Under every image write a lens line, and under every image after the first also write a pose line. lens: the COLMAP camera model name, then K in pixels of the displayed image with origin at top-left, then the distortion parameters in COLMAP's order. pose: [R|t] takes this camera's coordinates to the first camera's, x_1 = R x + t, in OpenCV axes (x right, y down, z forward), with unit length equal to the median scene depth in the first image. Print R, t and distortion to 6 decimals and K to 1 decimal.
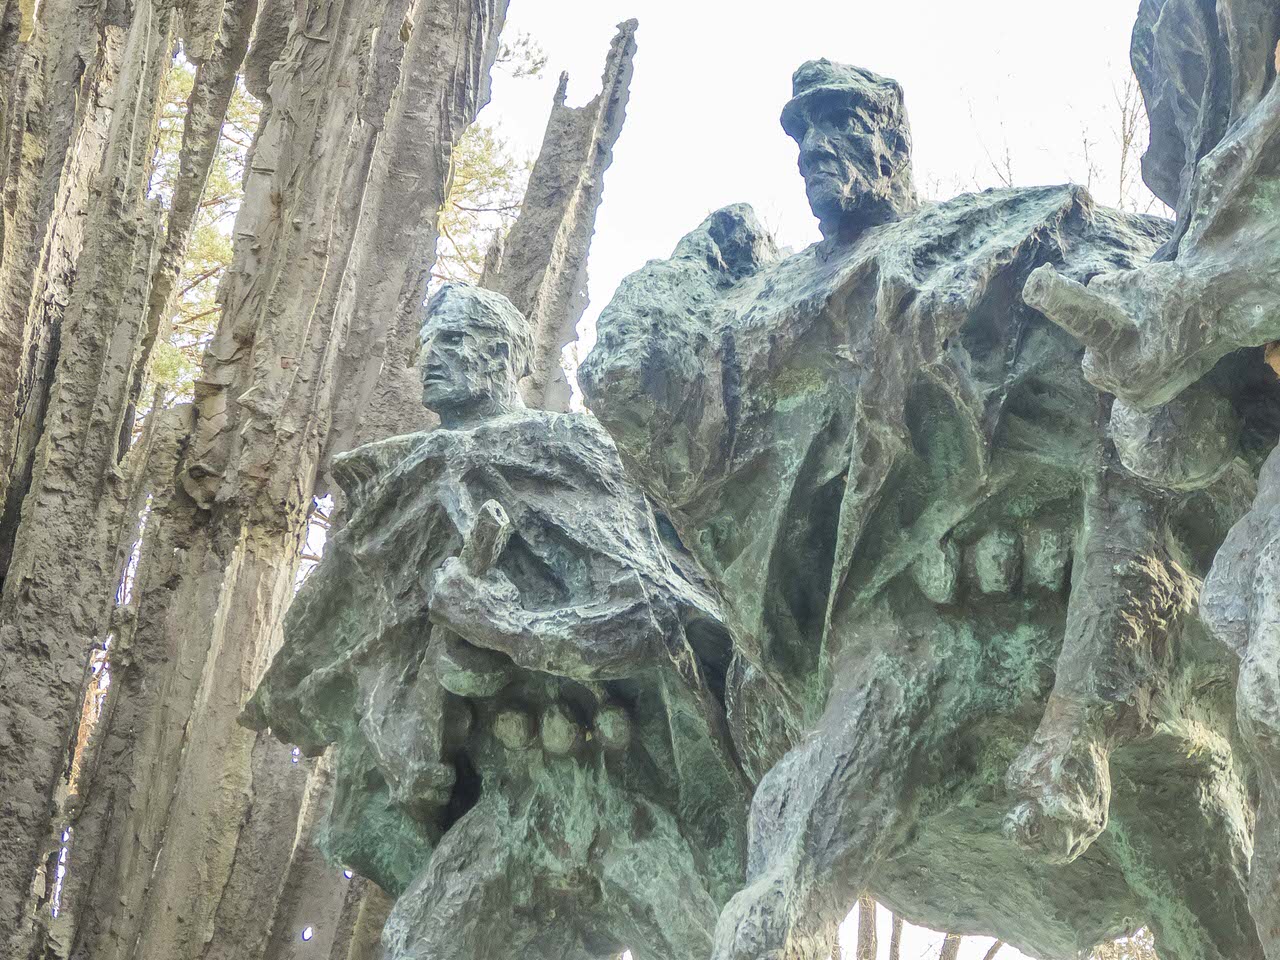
lens RADIAL K [[3415.2, 0, 640.0], [0, 3415.2, 480.0], [0, 0, 1]] dist [0.251450, -1.608840]
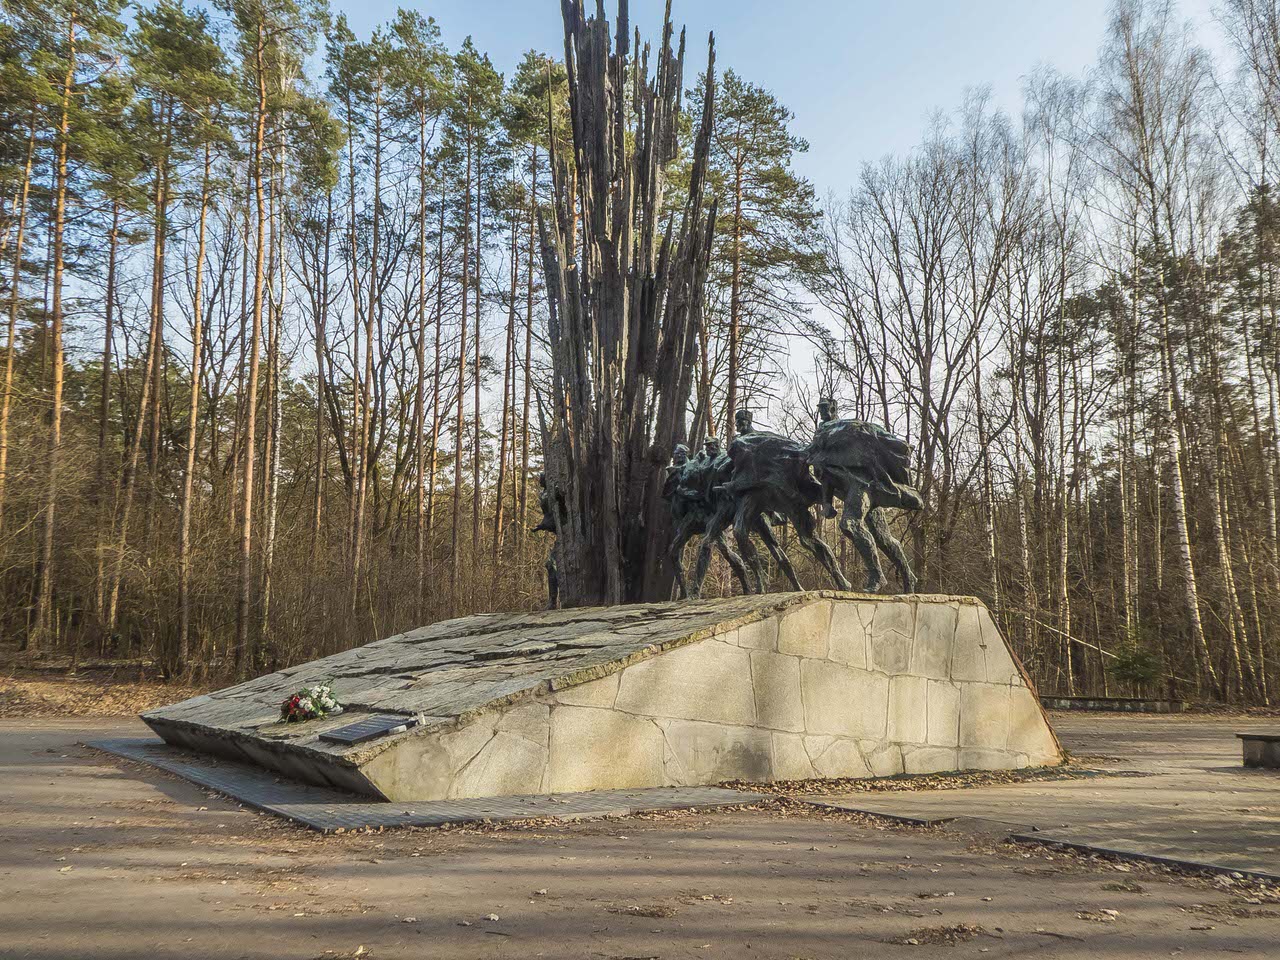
lens RADIAL K [[1164.2, 0, 640.0], [0, 1164.2, 480.0], [0, 0, 1]] dist [-0.008647, -0.002770]
pose [[0.966127, -0.068154, -0.248905, 0.526905], [0.129976, 0.961741, 0.241165, -0.646383], [0.222946, -0.265348, 0.938022, -1.527360]]
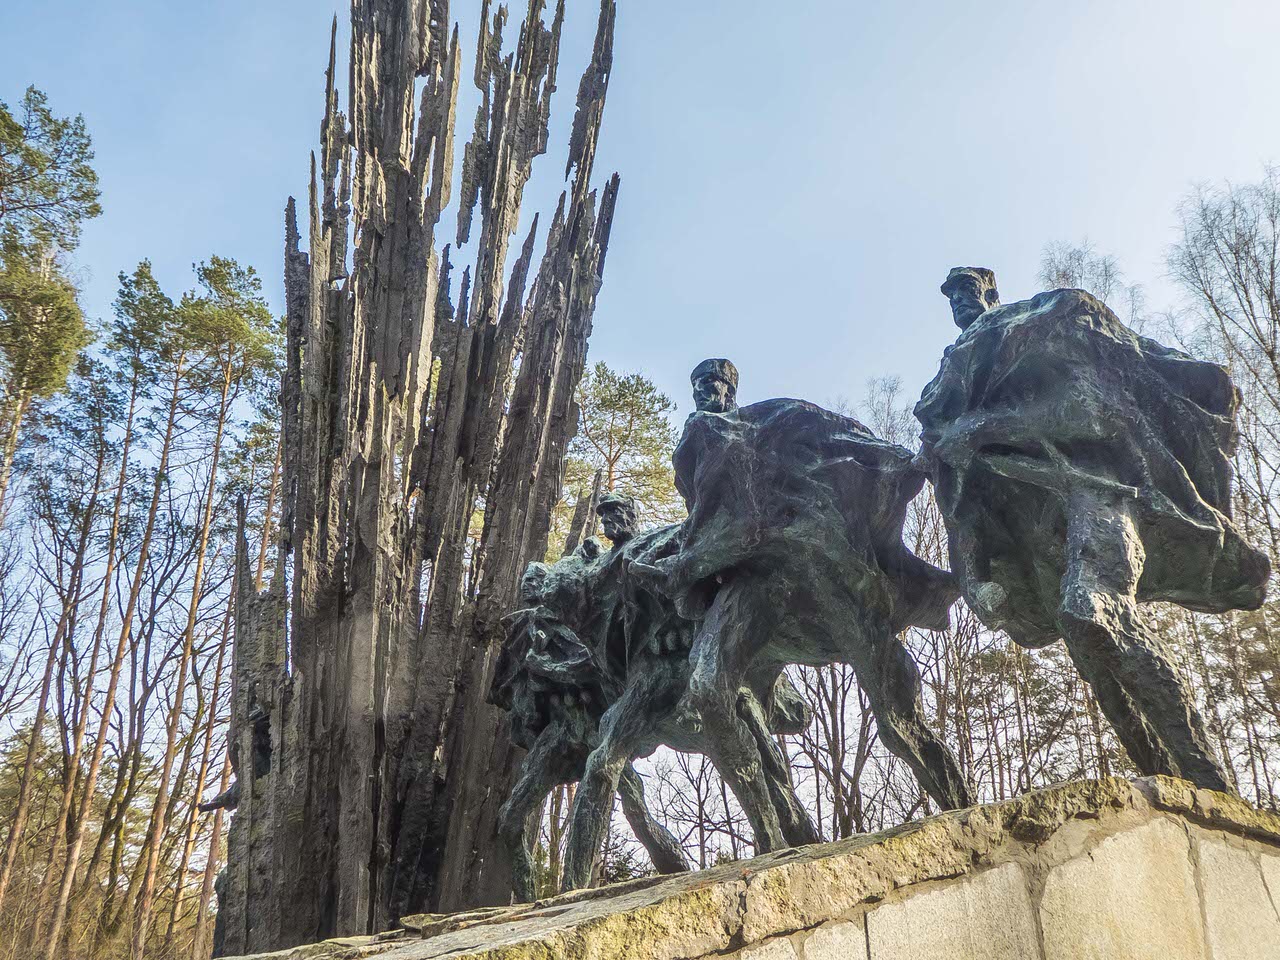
lens RADIAL K [[1164.2, 0, 640.0], [0, 1164.2, 480.0], [0, 0, 1]] dist [-0.008647, -0.002770]
pose [[0.989828, -0.104946, -0.096057, 0.172655], [0.096295, 0.991216, -0.090656, -0.026418], [0.104727, 0.080484, 0.991239, -0.099304]]
